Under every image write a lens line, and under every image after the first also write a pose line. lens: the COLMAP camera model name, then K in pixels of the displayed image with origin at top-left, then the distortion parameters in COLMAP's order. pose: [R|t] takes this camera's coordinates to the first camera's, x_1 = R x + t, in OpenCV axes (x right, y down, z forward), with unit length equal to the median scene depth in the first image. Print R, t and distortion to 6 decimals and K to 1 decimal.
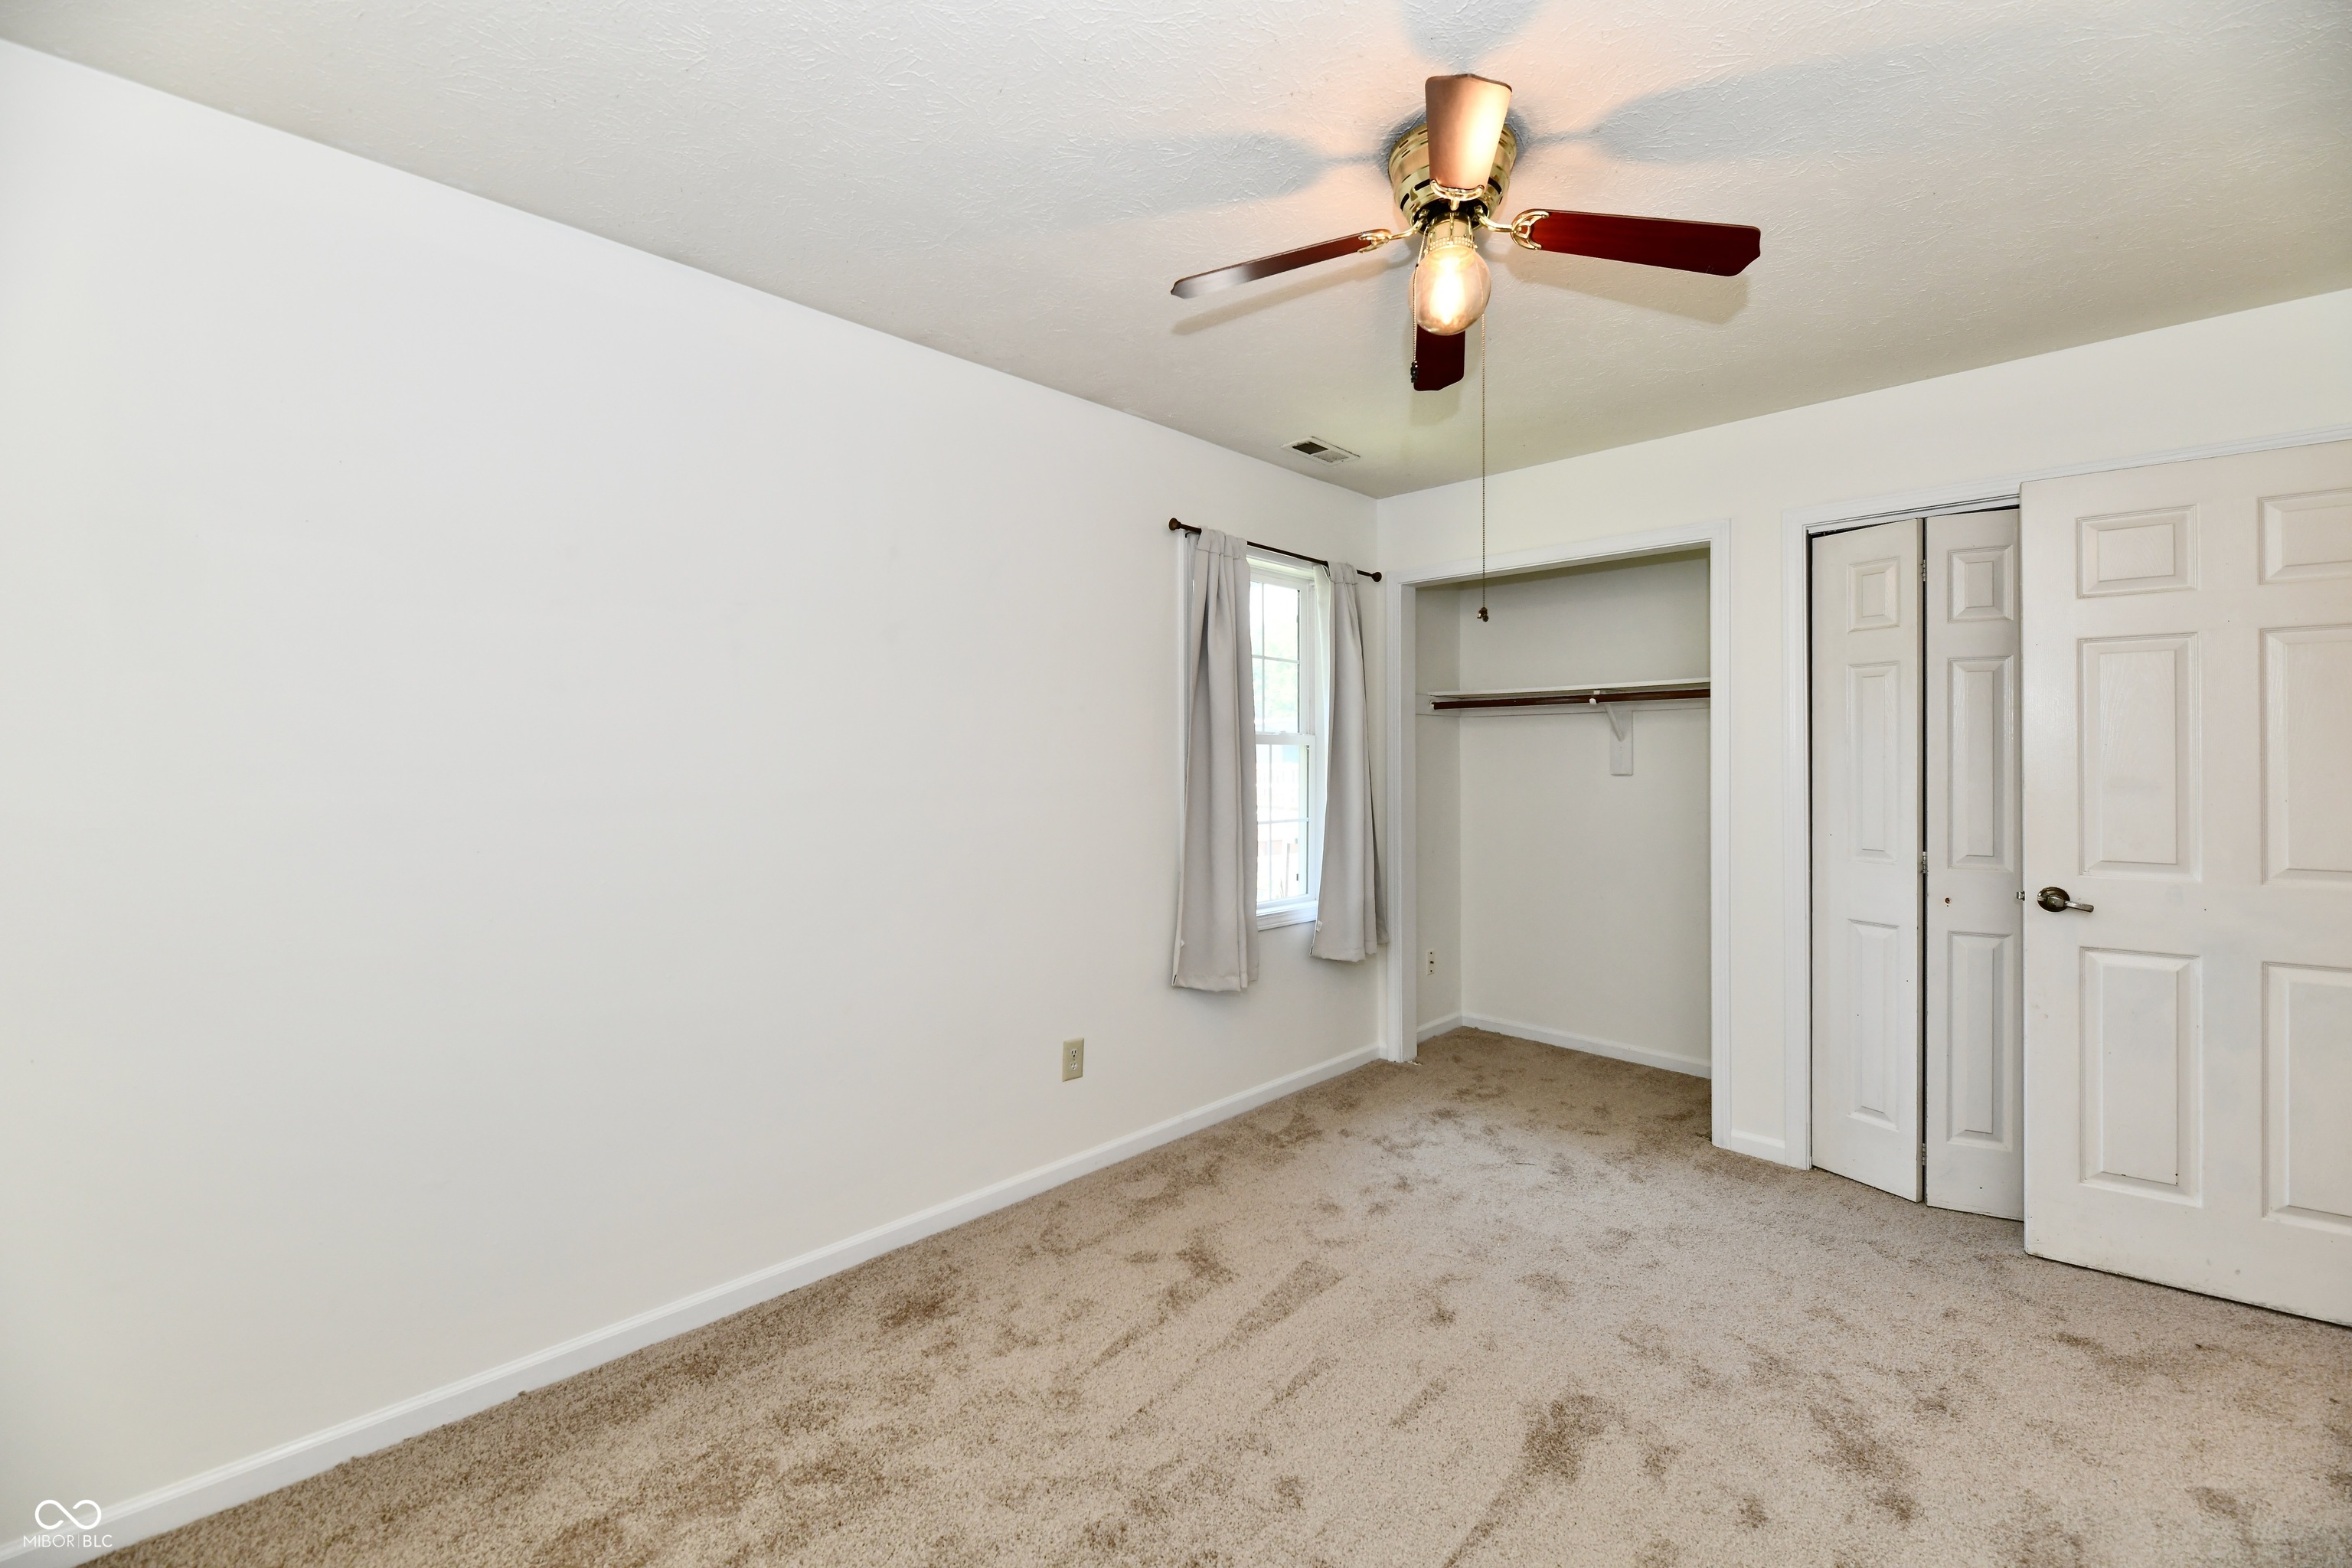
lens RADIAL K [[950.5, 0, 1179.6], [0, 950.5, 755.9], [0, 0, 1]] dist [-0.000069, -0.000341]
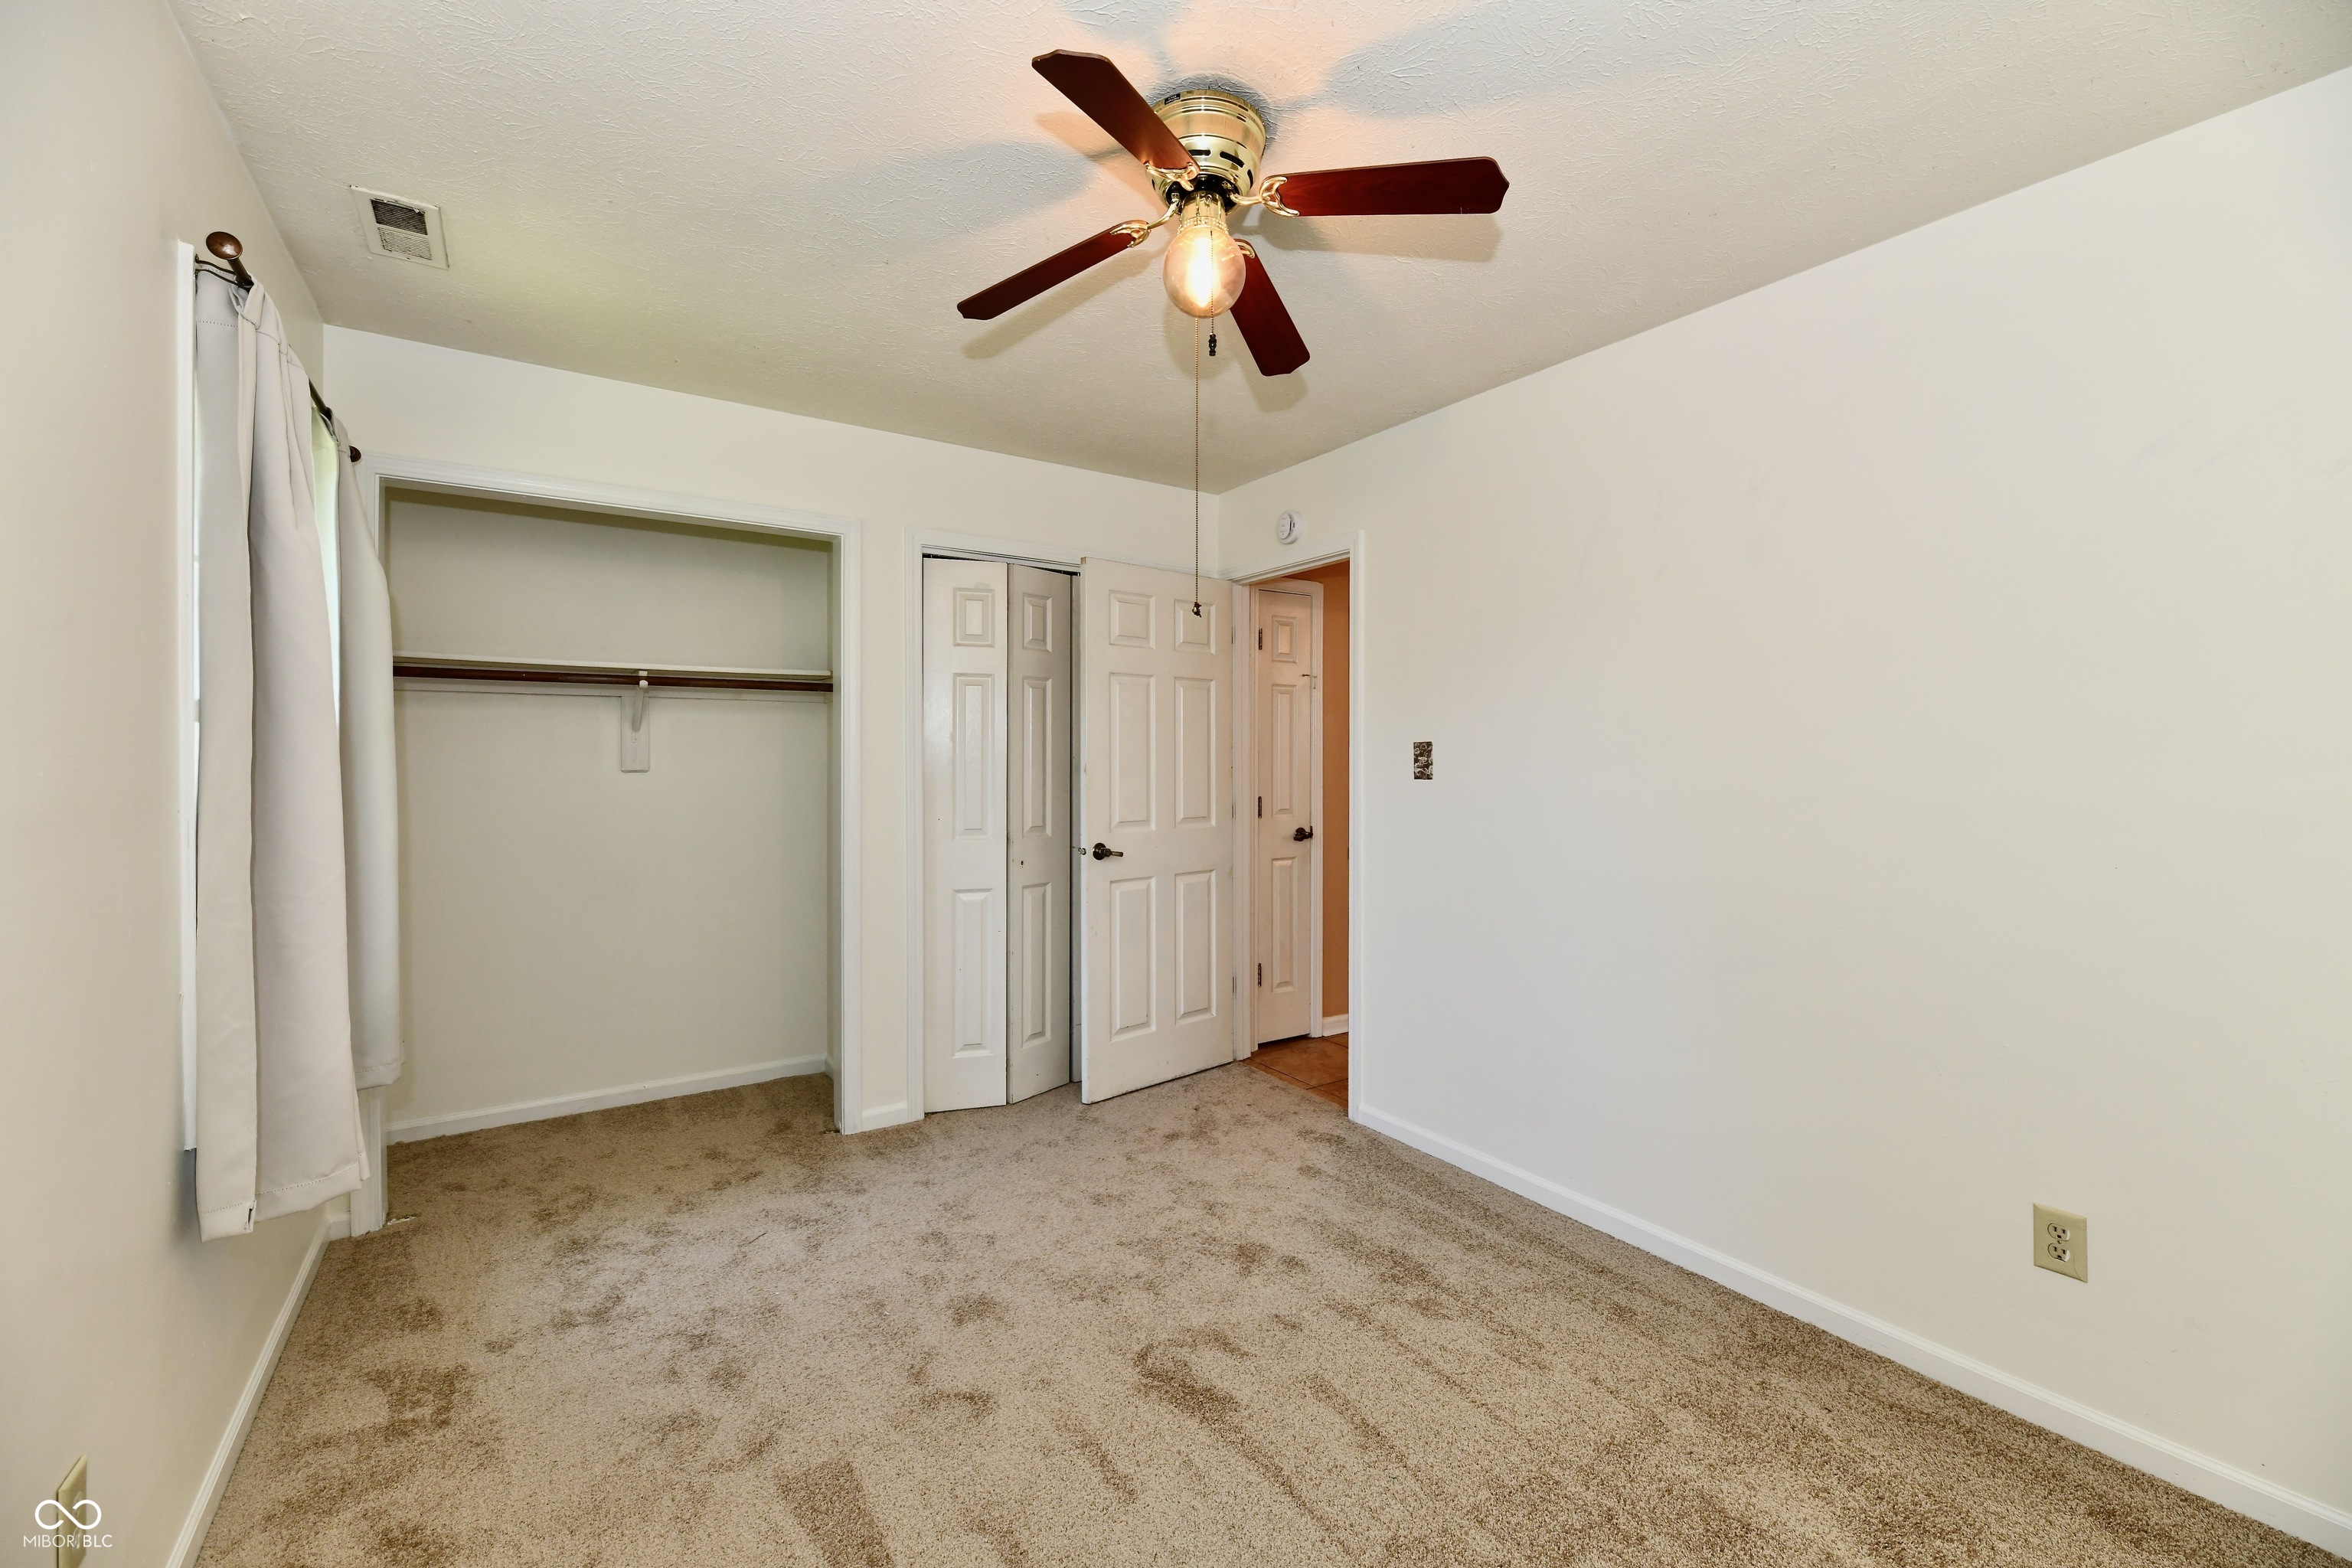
lens RADIAL K [[963.6, 0, 1186.9], [0, 963.6, 759.0], [0, 0, 1]] dist [-0.000160, -0.003506]
pose [[0.195858, -0.002215, 0.980630, -0.379182], [-0.006680, 0.999971, 0.003592, 0.003414], [-0.980609, -0.007254, 0.195838, 0.454478]]
